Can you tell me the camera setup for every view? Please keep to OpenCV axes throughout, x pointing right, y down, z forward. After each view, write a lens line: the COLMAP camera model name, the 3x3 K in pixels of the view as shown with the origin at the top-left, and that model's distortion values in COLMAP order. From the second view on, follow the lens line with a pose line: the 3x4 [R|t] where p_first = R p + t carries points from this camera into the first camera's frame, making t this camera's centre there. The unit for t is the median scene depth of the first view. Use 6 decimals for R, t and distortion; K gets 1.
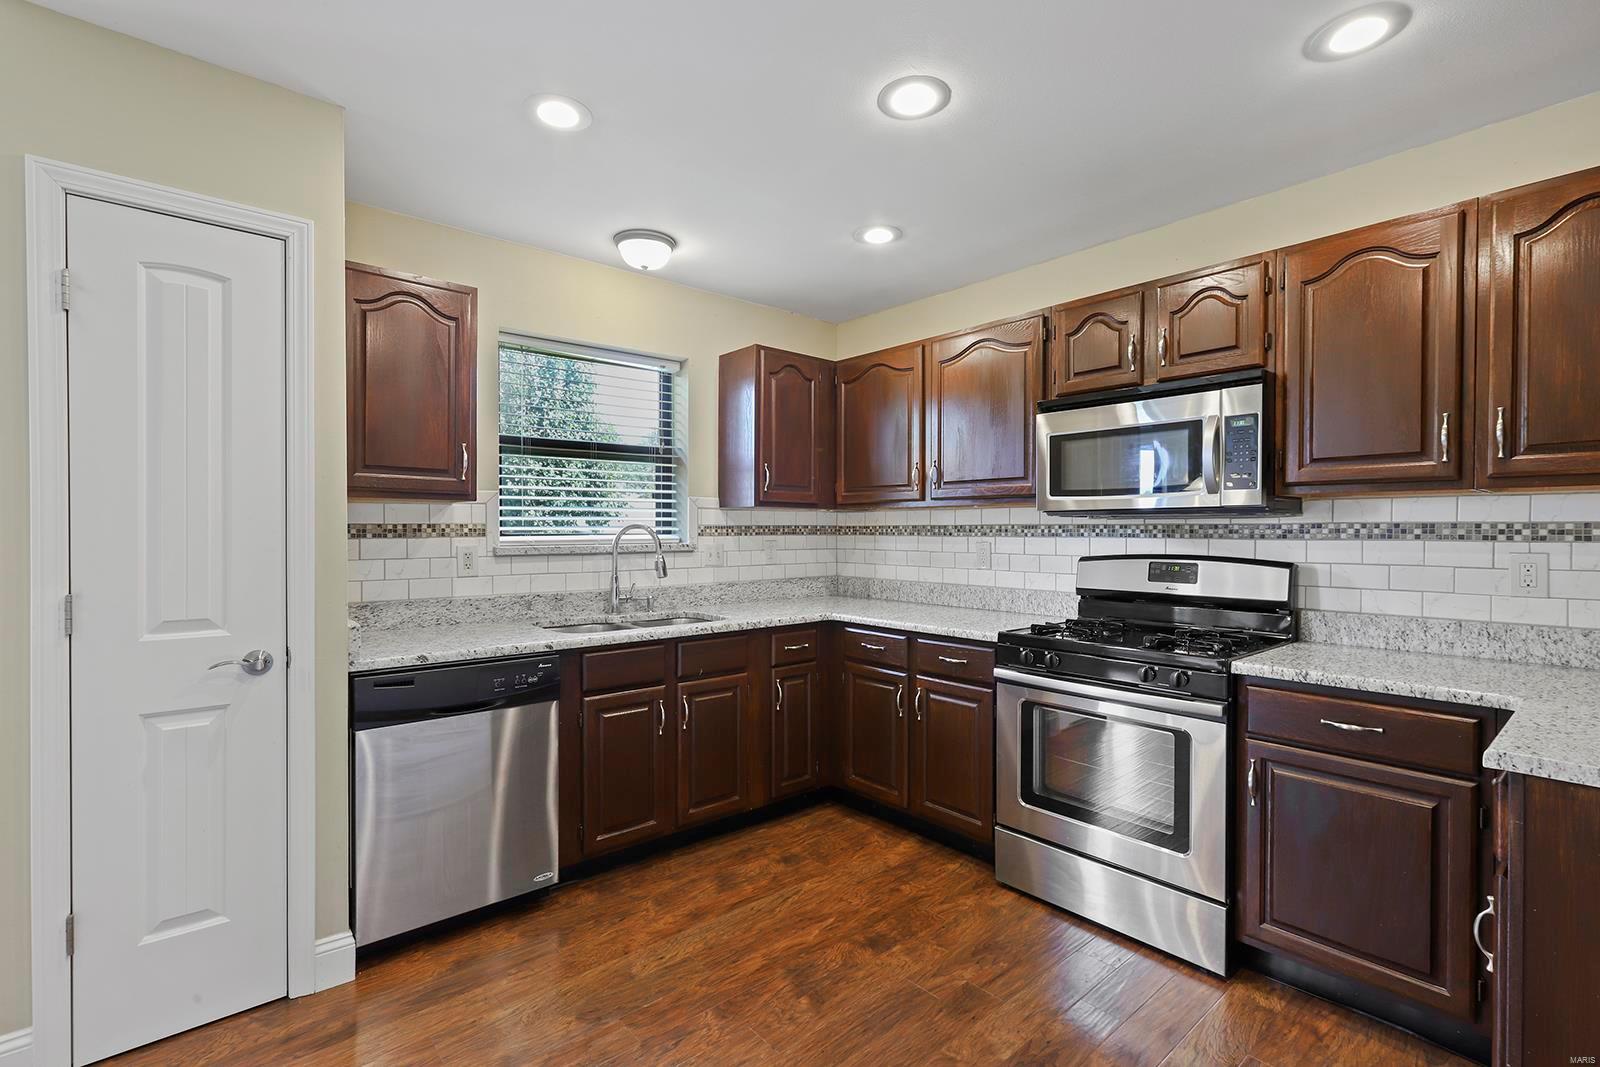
lens RADIAL K [[729.4, 0, 805.0], [0, 729.4, 537.6], [0, 0, 1]] dist [0.001411, 0.001342]
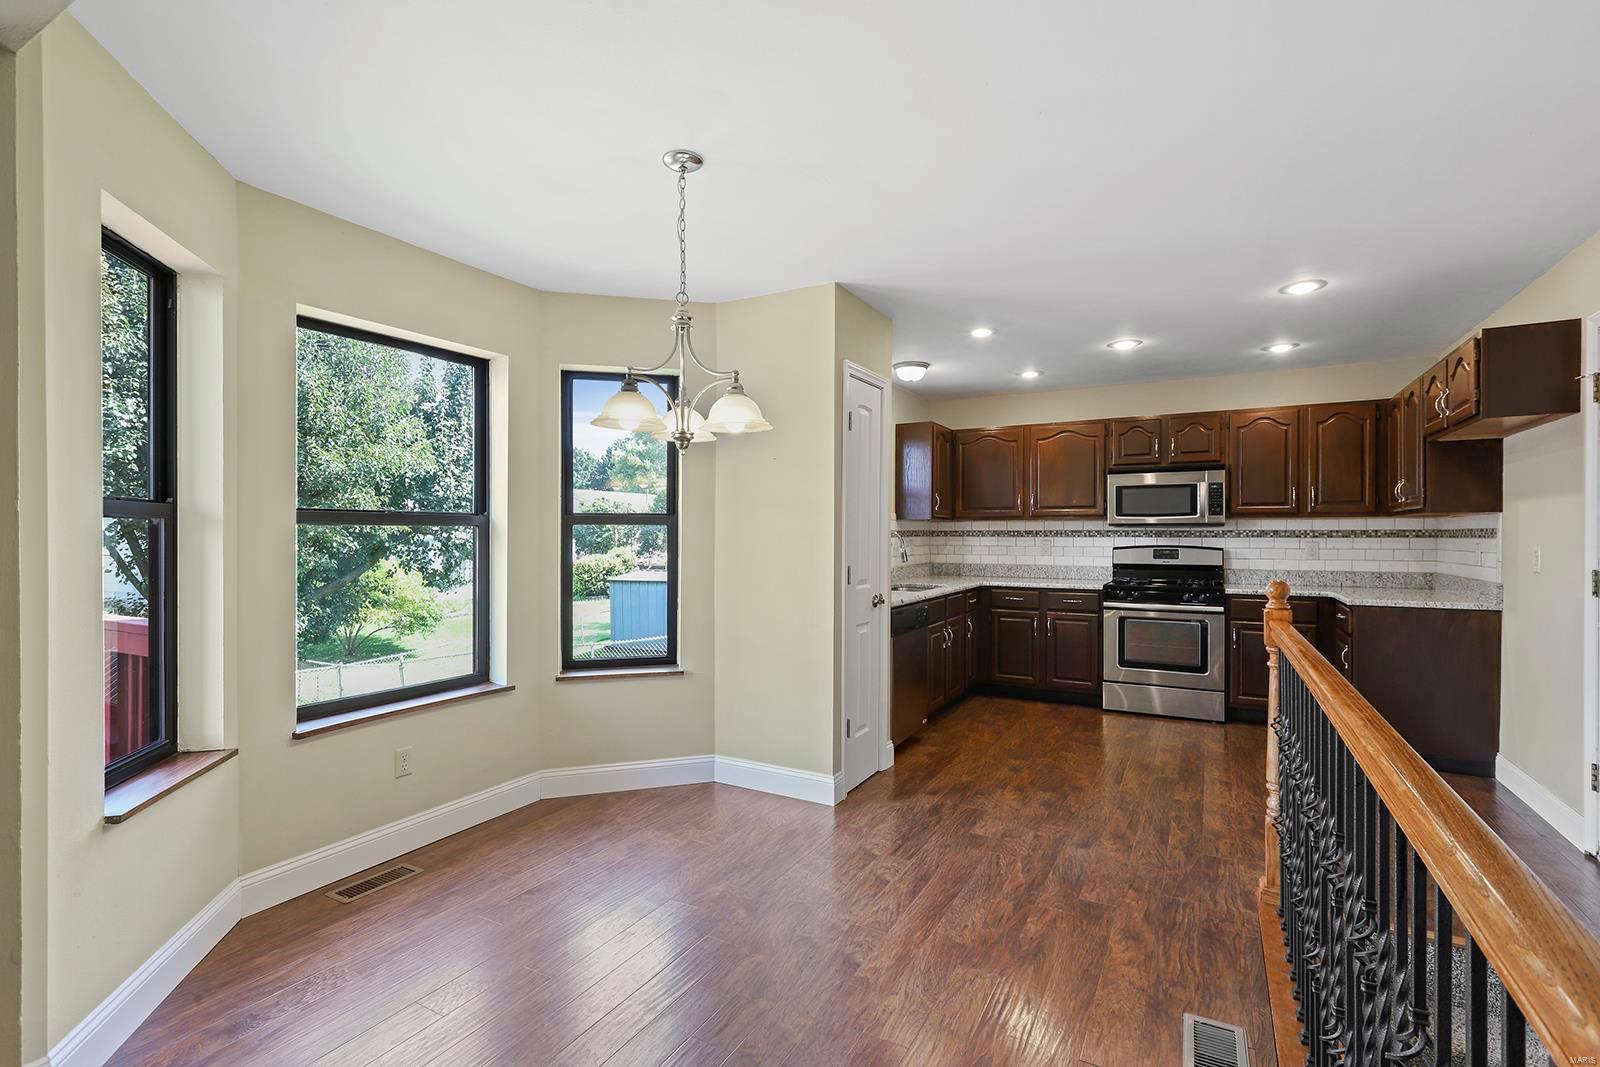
lens RADIAL K [[729.4, 0, 805.0], [0, 729.4, 537.6], [0, 0, 1]] dist [0.001411, 0.001342]
pose [[0.939523, -0.004763, 0.342454, -1.155859], [0.005437, 0.999985, -0.001005, -0.001738], [-0.342444, 0.002806, 0.939534, -0.583106]]
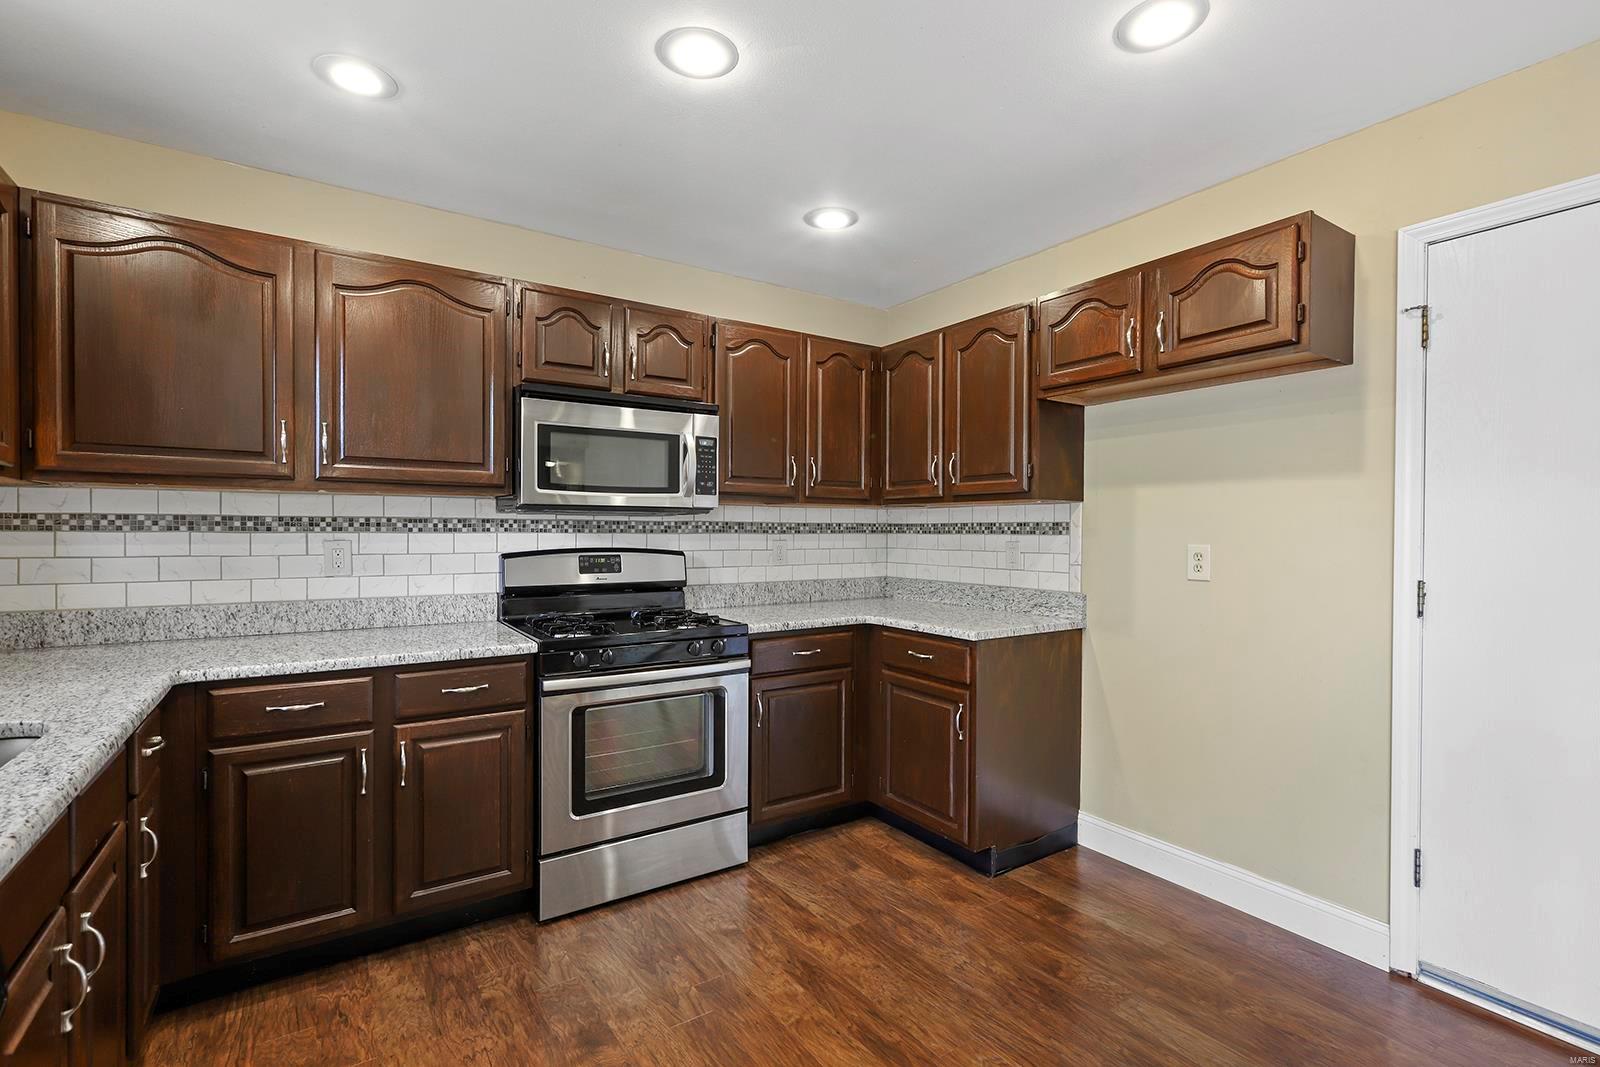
lens RADIAL K [[729.4, 0, 805.0], [0, 729.4, 537.6], [0, 0, 1]] dist [0.001411, 0.001342]
pose [[0.124703, -0.013666, 0.992100, -0.552968], [0.002118, 0.999907, 0.013507, -0.006517], [-0.992192, 0.000417, 0.124720, 0.555938]]
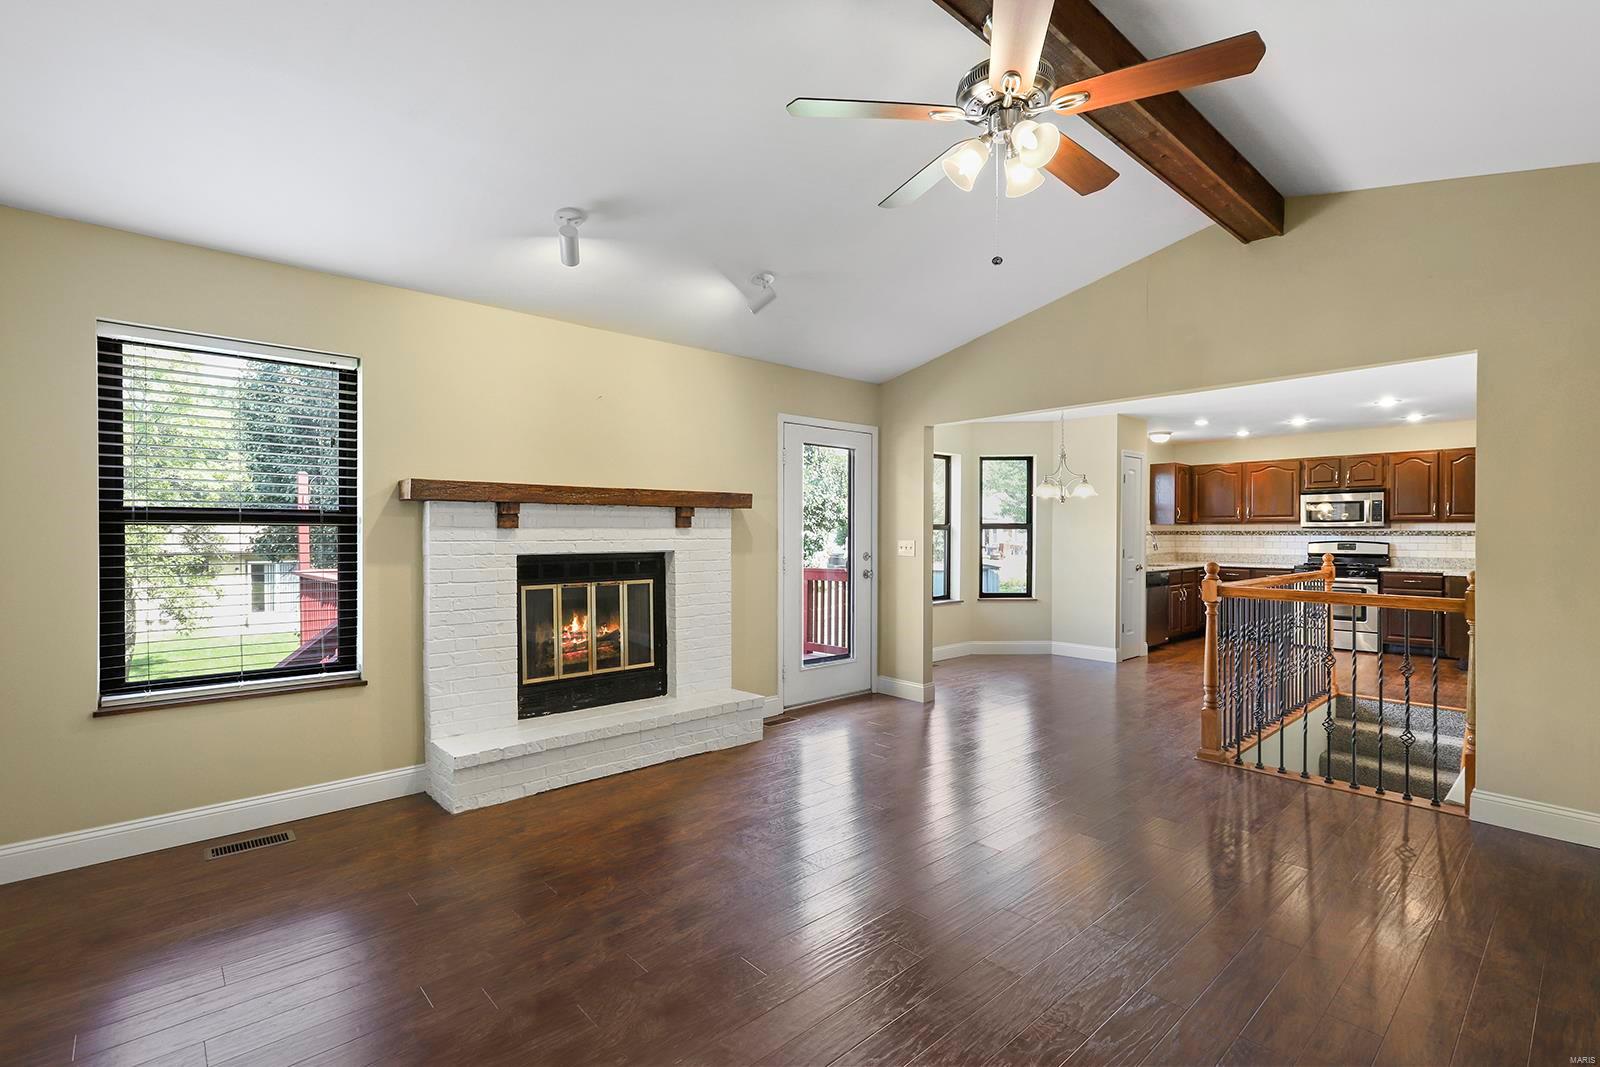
lens RADIAL K [[743.5, 0, 795.3], [0, 743.5, 538.3], [0, 0, 1]] dist [0.001270, 0.000634]
pose [[0.999633, -0.002484, 0.026962, -1.923840], [0.002493, 0.999997, -0.000295, 0.007644], [-0.026962, 0.000362, 0.999636, -2.096923]]
